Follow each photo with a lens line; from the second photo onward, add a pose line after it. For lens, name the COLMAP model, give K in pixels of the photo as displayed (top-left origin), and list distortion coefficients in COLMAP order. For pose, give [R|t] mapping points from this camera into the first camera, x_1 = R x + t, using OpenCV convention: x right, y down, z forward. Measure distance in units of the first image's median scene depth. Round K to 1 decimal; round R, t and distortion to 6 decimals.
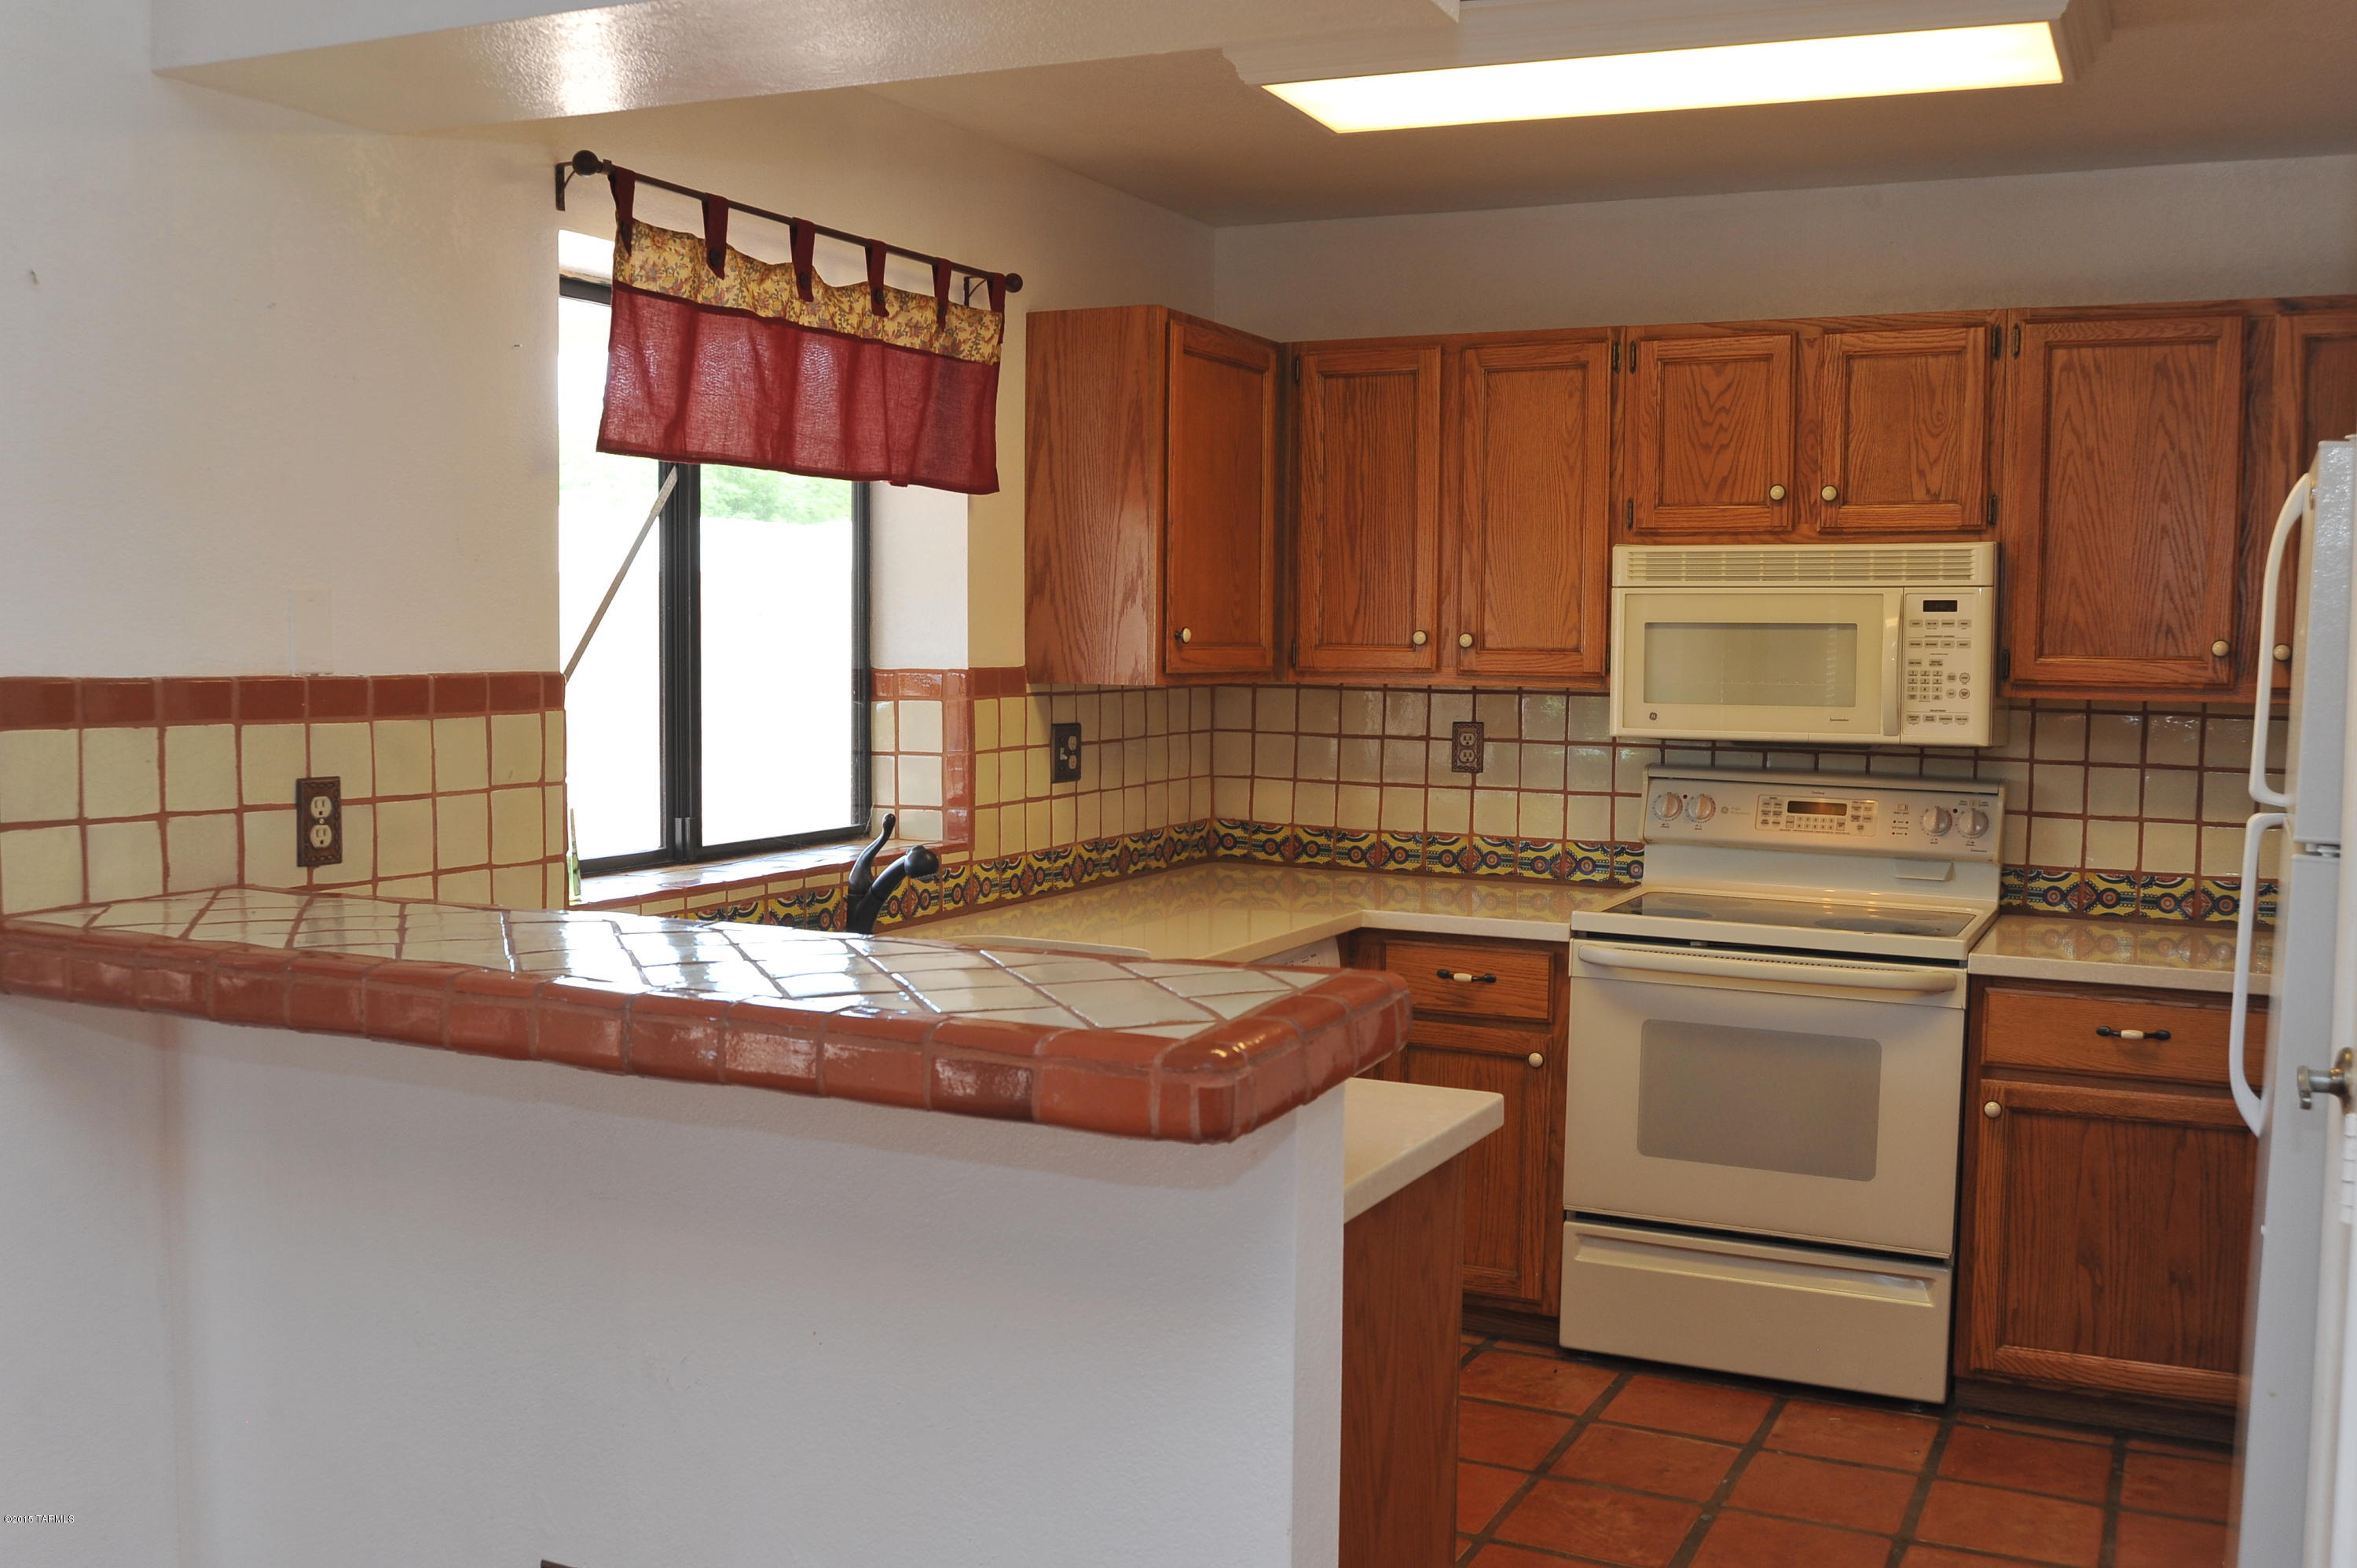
lens RADIAL K [[2210.2, 0, 1178.5], [0, 2210.2, 784.0], [0, 0, 1]] dist [-0.105258, 0.151309]
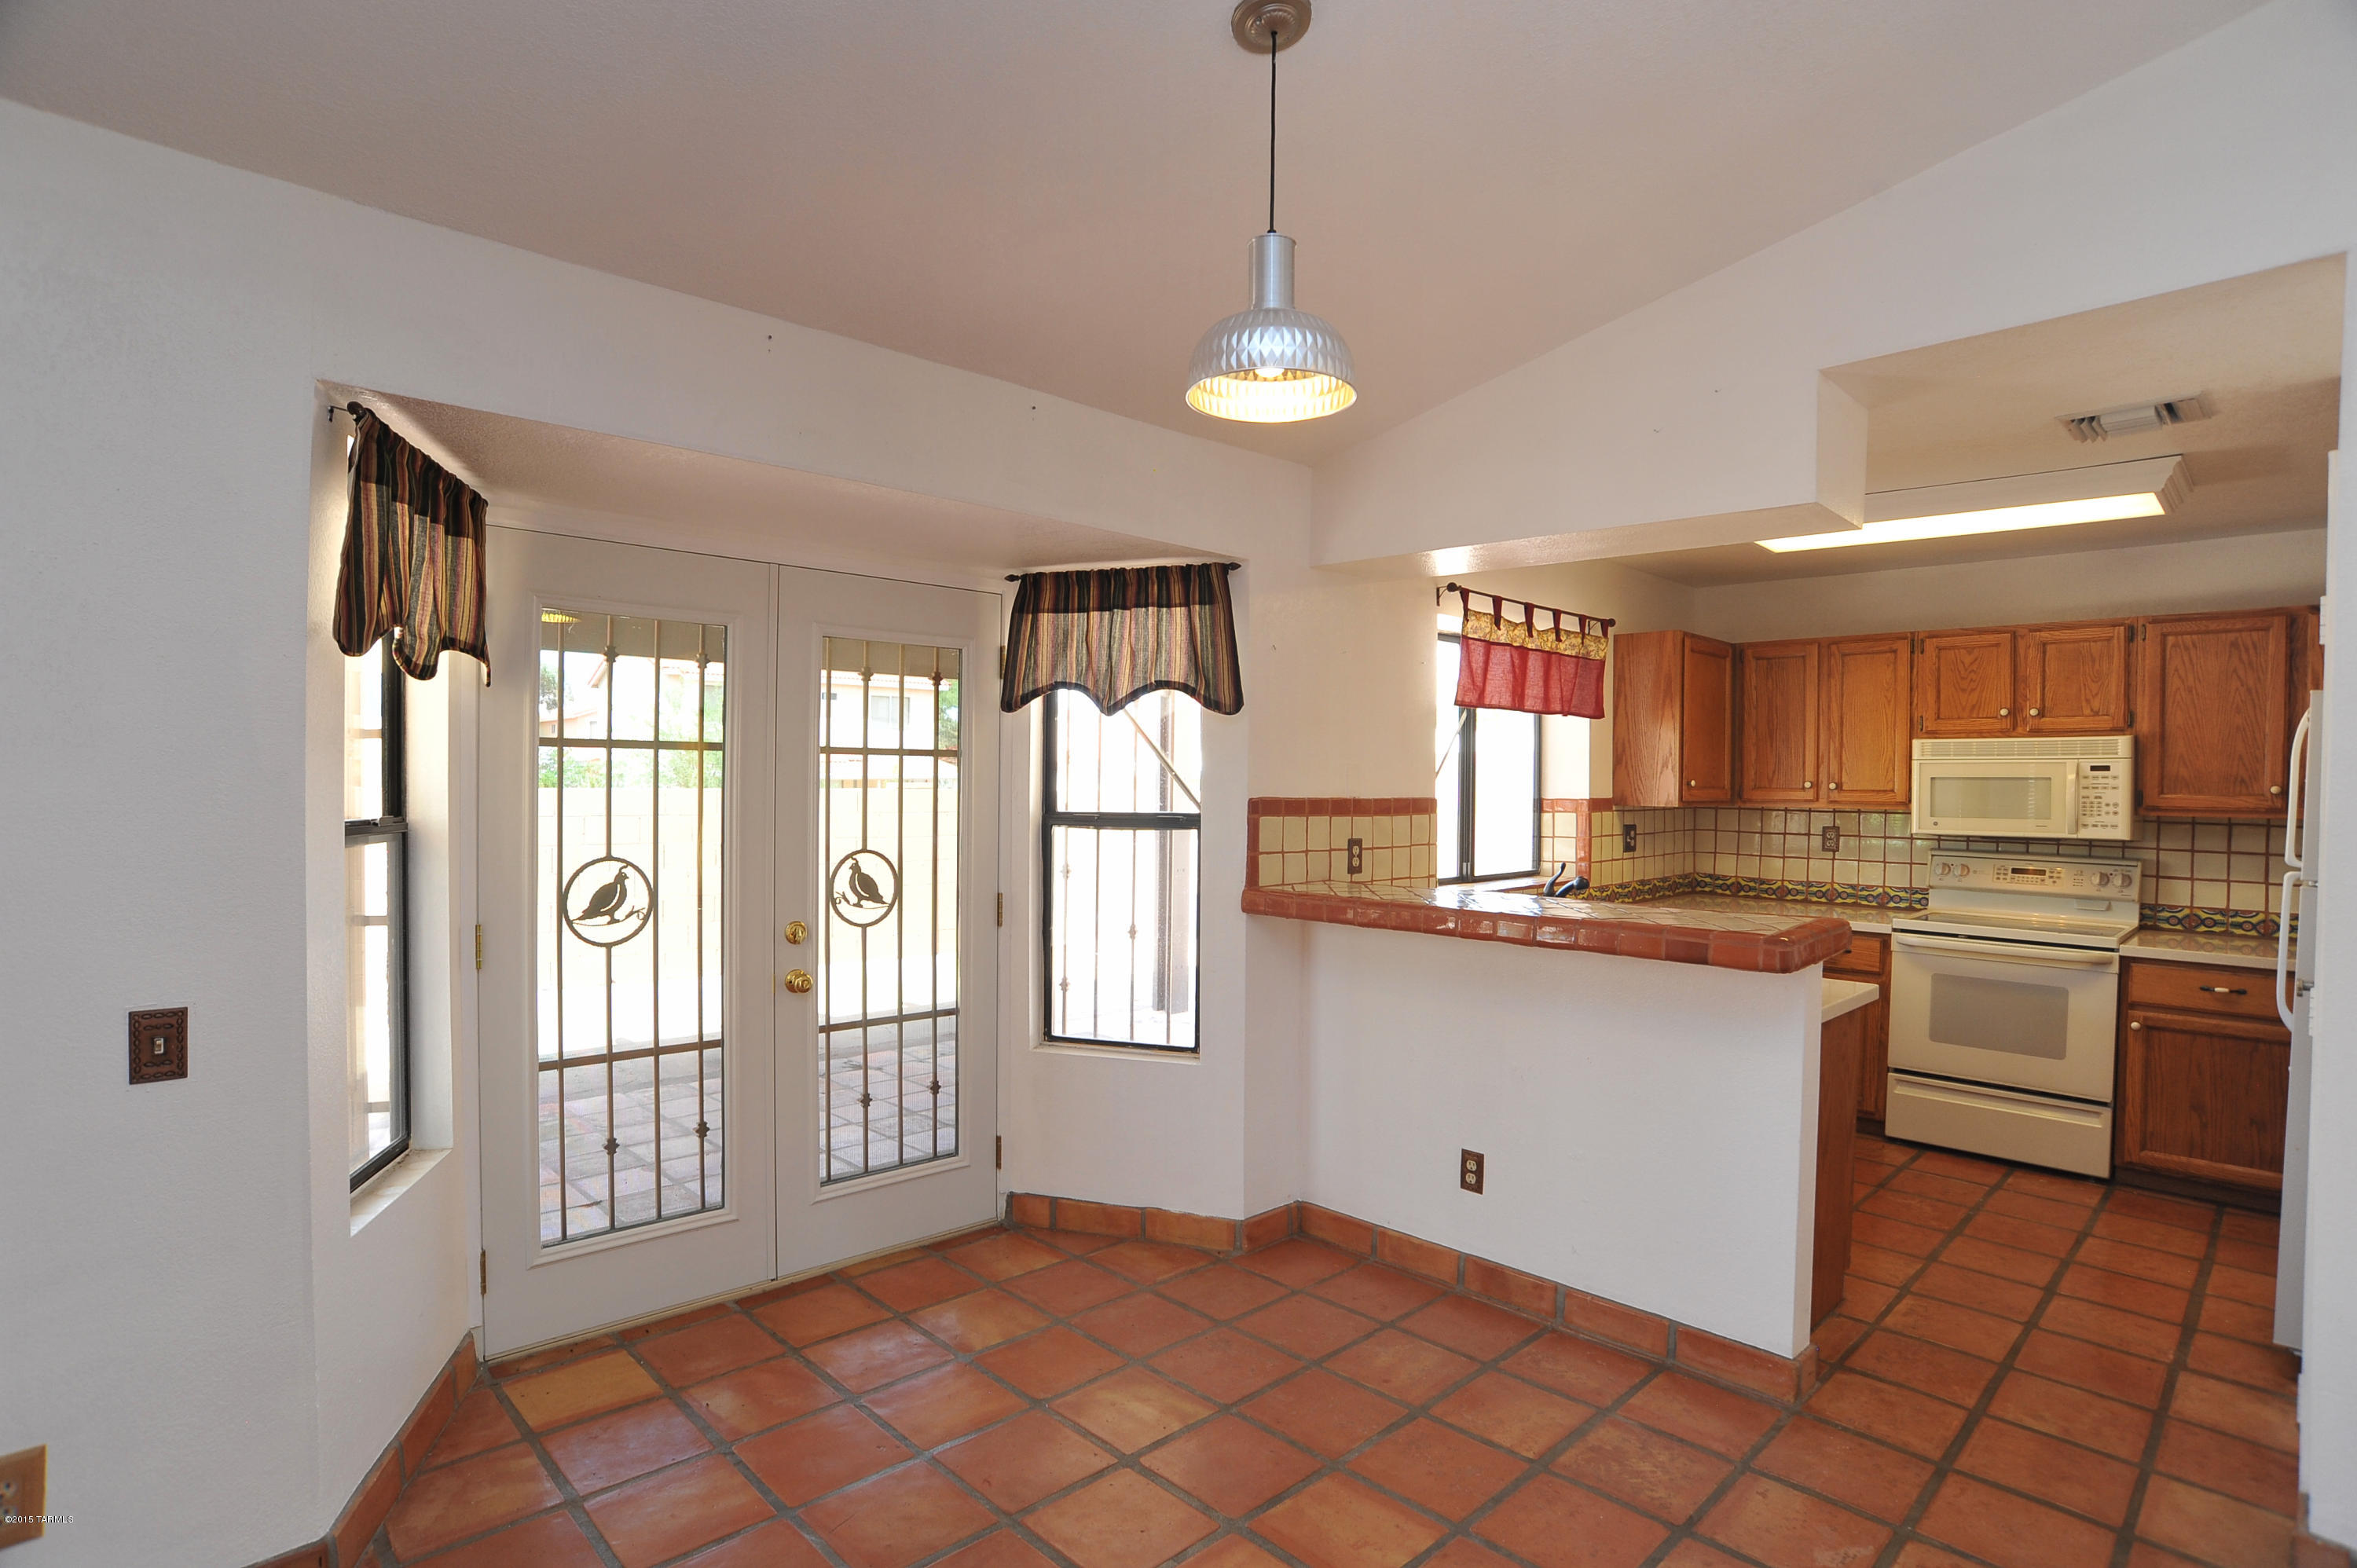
lens RADIAL K [[1190.3, 0, 1176.7], [0, 1190.3, 793.9], [0, 0, 1]] dist [-0.105129, 0.049262]
pose [[0.939002, 0.004026, -0.343888, -0.078797], [-0.024406, 0.998191, -0.054955, 0.017354], [0.343045, 0.059996, 0.937401, -0.232731]]
